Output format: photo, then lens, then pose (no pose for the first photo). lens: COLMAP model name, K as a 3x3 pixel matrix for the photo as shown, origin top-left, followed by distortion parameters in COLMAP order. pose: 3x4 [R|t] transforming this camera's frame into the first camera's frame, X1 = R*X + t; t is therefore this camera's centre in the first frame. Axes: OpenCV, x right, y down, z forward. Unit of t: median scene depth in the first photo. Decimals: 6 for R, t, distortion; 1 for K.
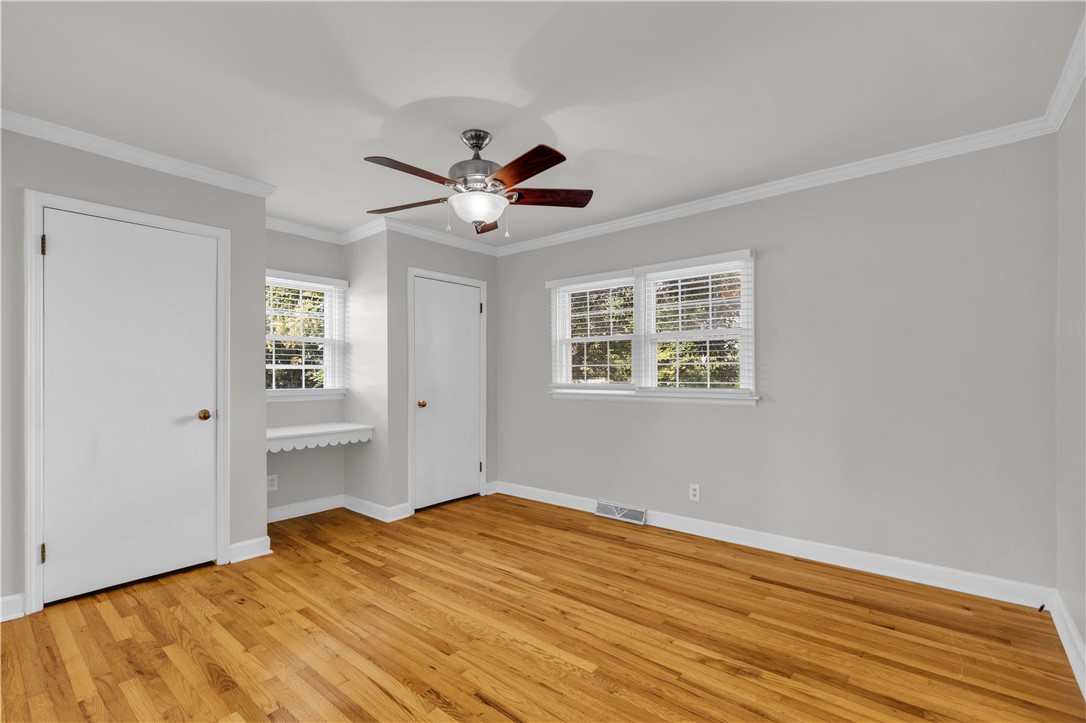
lens RADIAL K [[483.9, 0, 543.3], [0, 483.9, 367.3], [0, 0, 1]] dist [-0.000504, -0.000062]
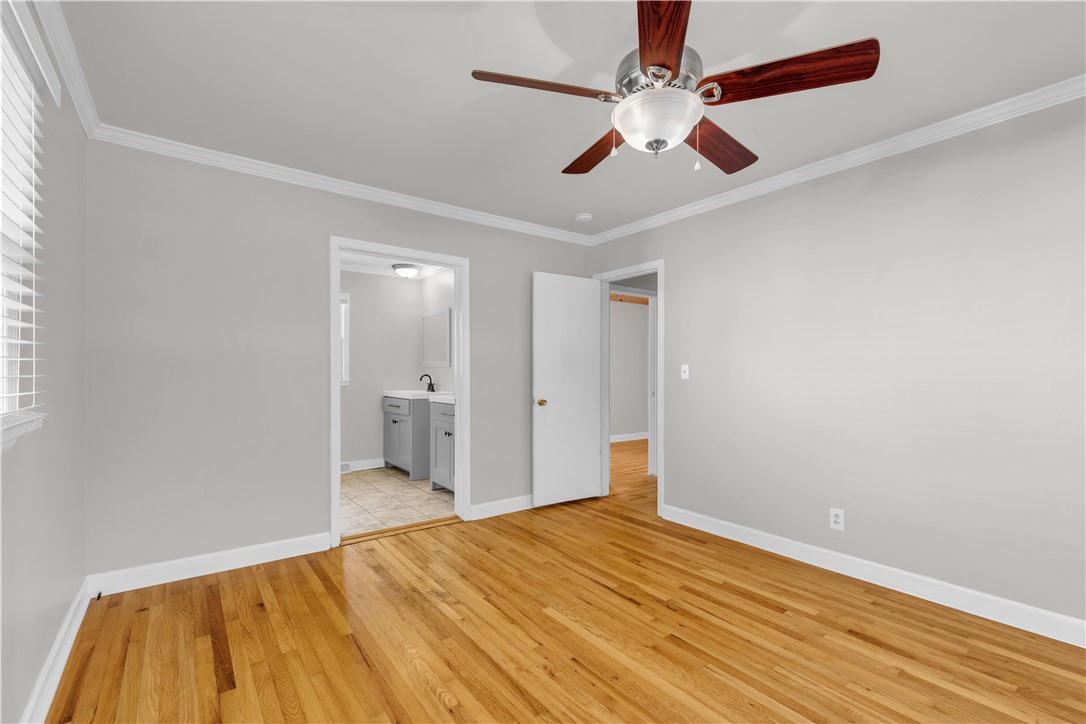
lens RADIAL K [[483.9, 0, 543.0], [0, 483.9, 366.0], [0, 0, 1]] dist [-0.000504, -0.000062]
pose [[-0.971732, 0.002239, 0.236078, -0.167754], [-0.001880, 0.999850, -0.017220, 0.021557], [-0.236081, -0.017177, -0.971582, 2.050752]]
